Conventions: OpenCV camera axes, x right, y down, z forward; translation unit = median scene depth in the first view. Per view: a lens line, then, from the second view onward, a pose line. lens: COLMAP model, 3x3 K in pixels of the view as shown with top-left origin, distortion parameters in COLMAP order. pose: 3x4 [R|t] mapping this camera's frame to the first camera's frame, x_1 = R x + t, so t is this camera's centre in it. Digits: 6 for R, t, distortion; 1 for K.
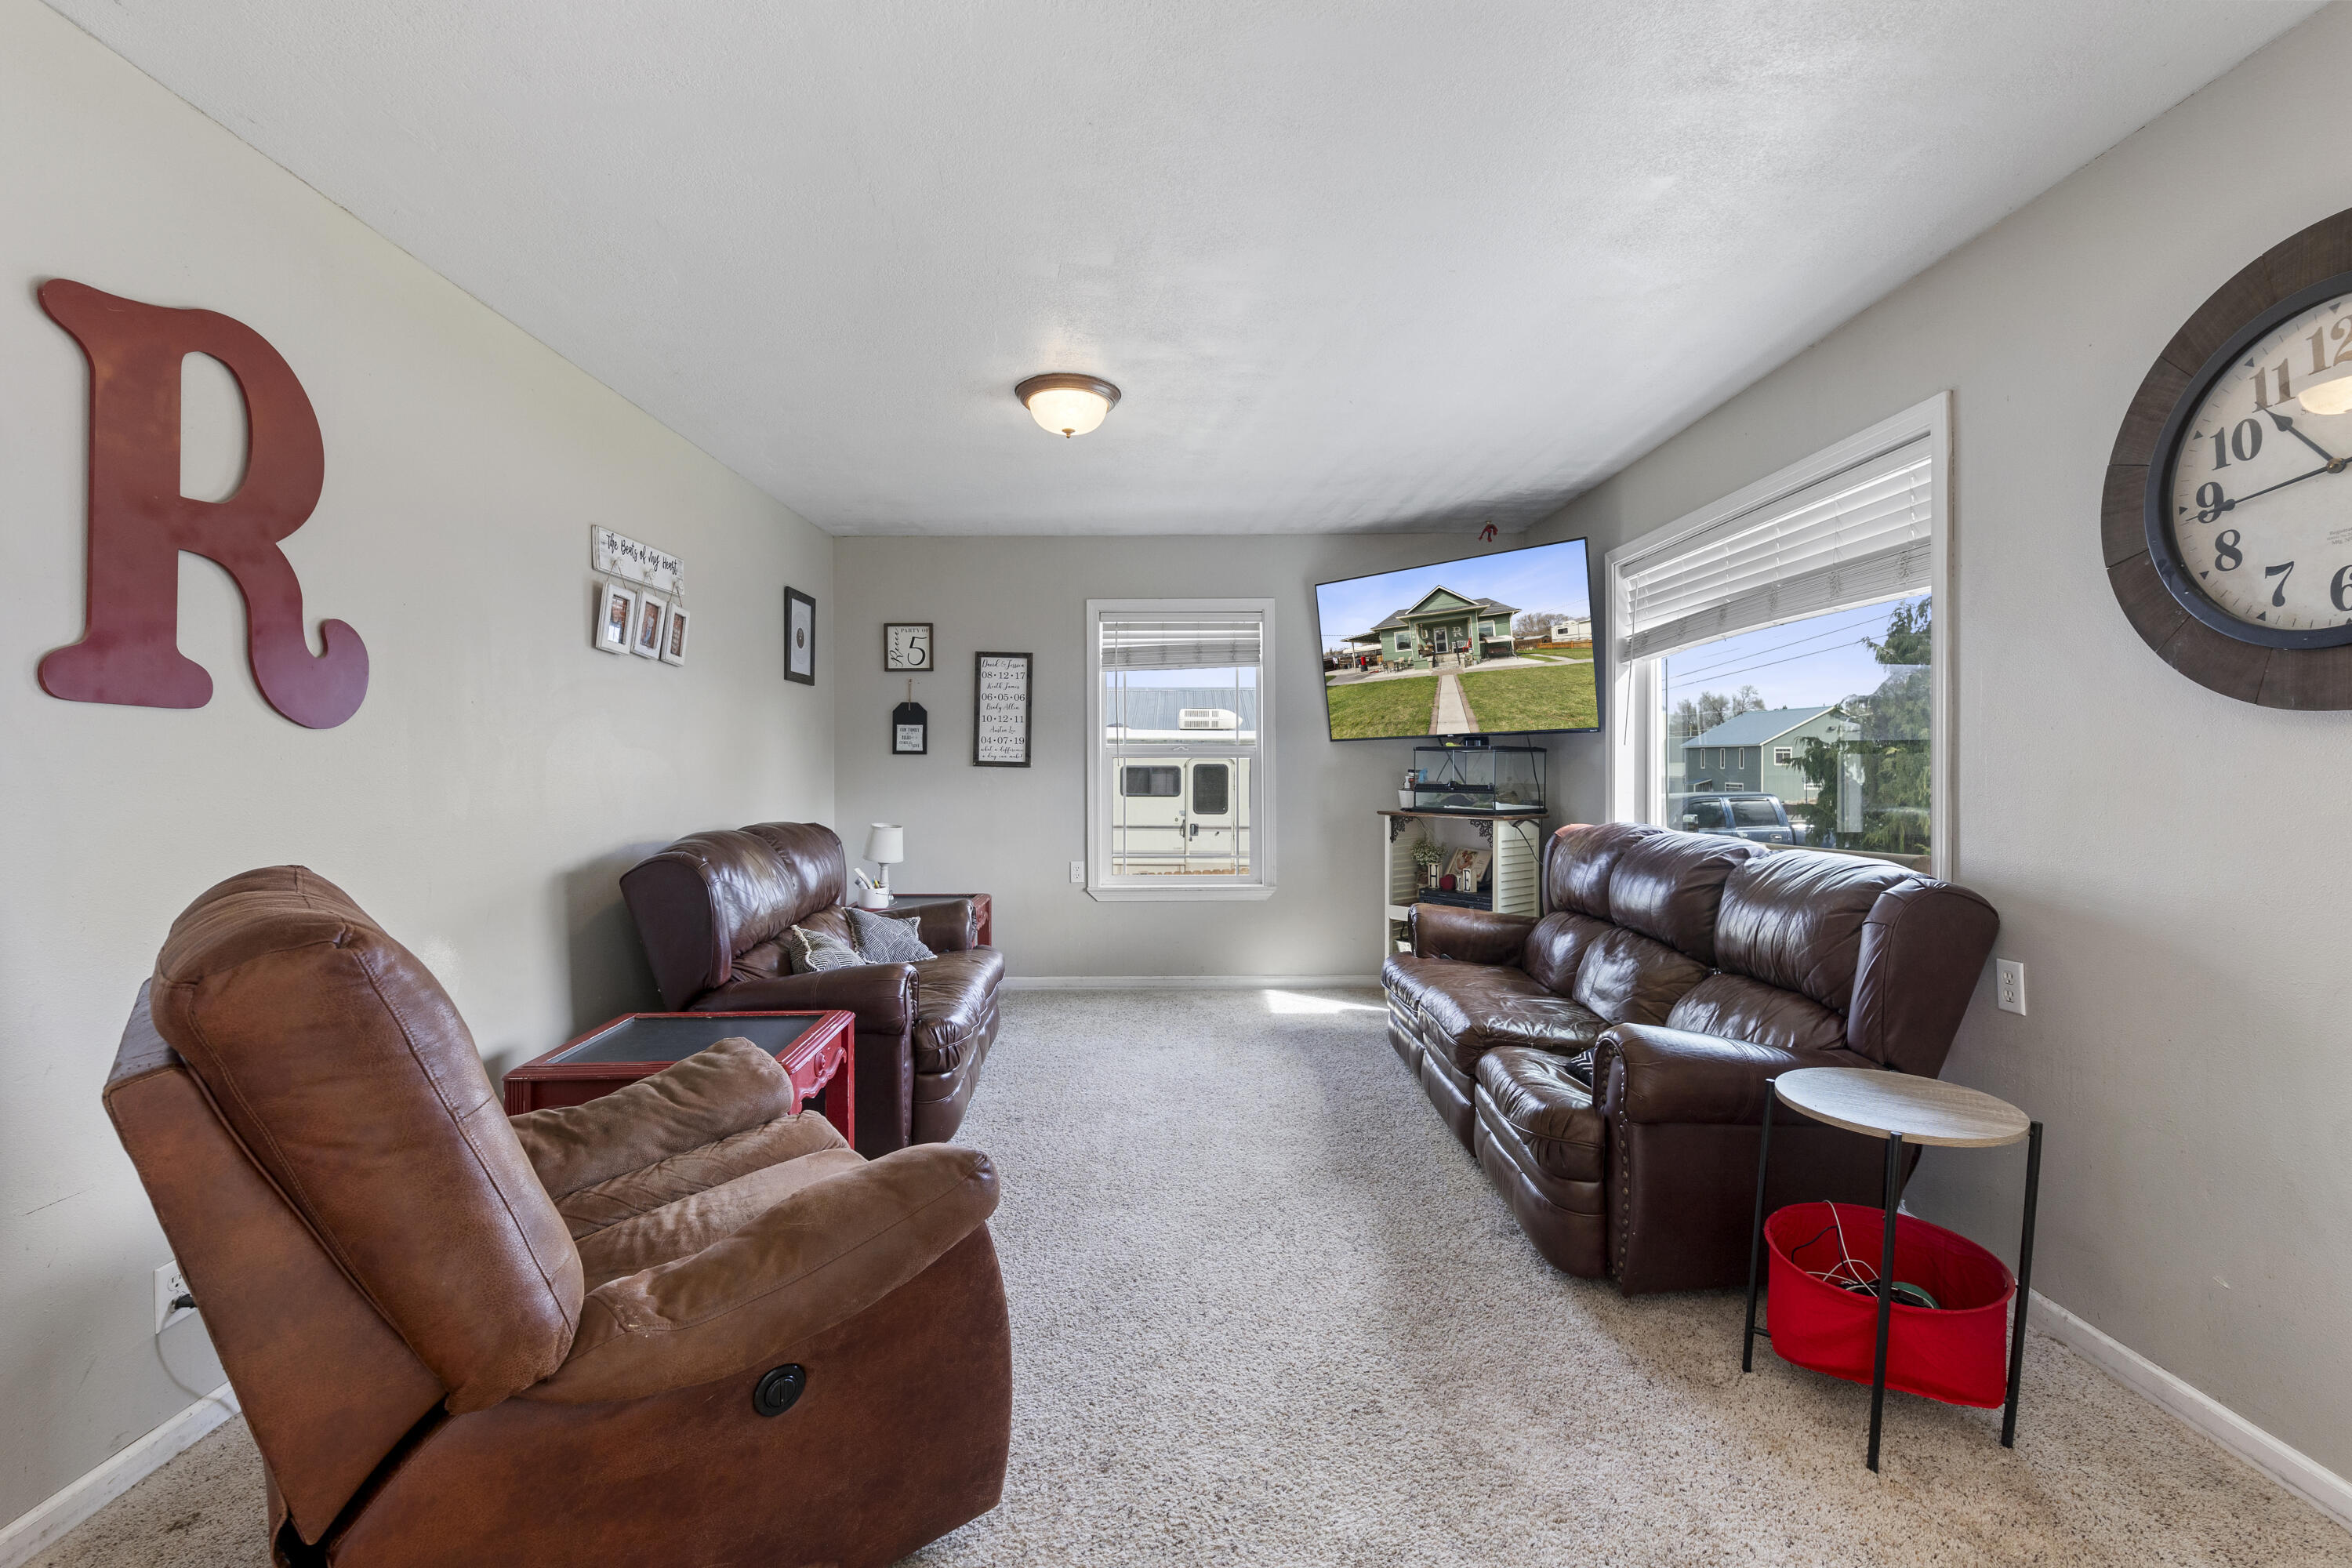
lens RADIAL K [[996.3, 0, 1151.0], [0, 996.3, 753.0], [0, 0, 1]] dist [-0.001704, -0.000004]
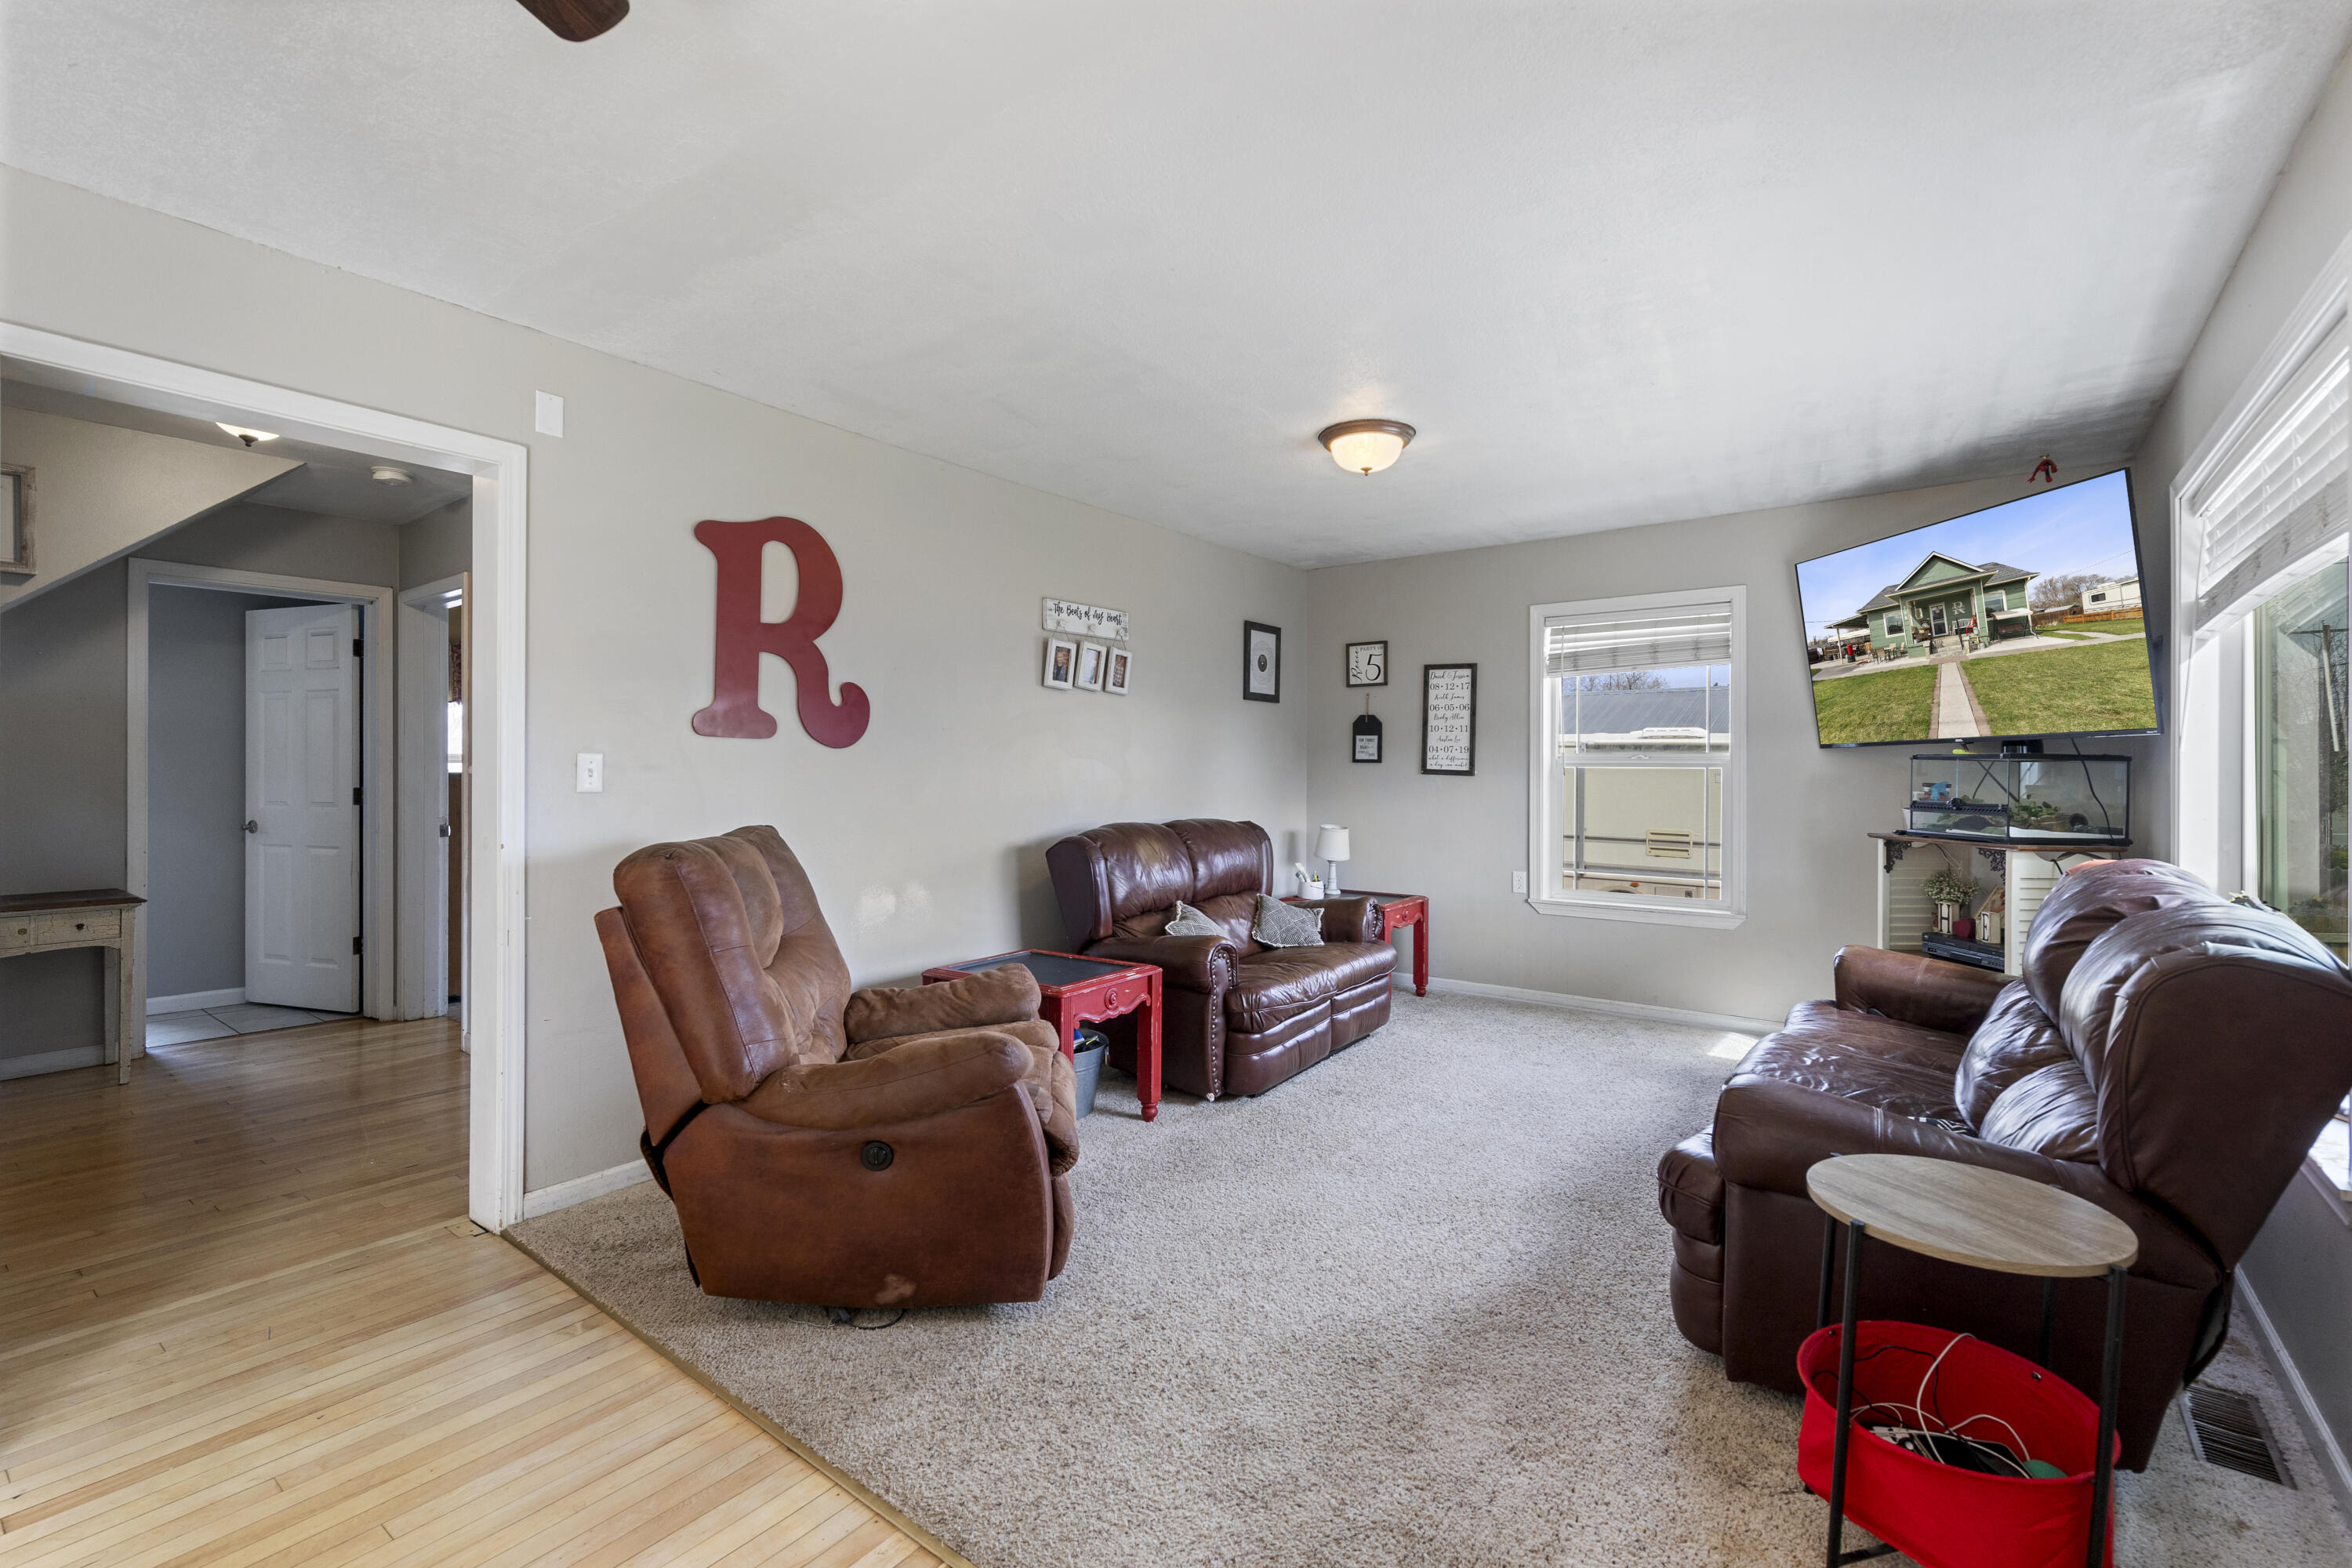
lens RADIAL K [[1037.5, 0, 1202.7], [0, 1037.5, 747.2], [0, 0, 1]] dist [-0.002474, -0.000214]
pose [[0.797114, -0.007528, -0.603782, 0.328678], [0.000460, 0.999930, -0.011860, -0.002490], [0.603828, 0.009176, 0.797062, -0.010928]]
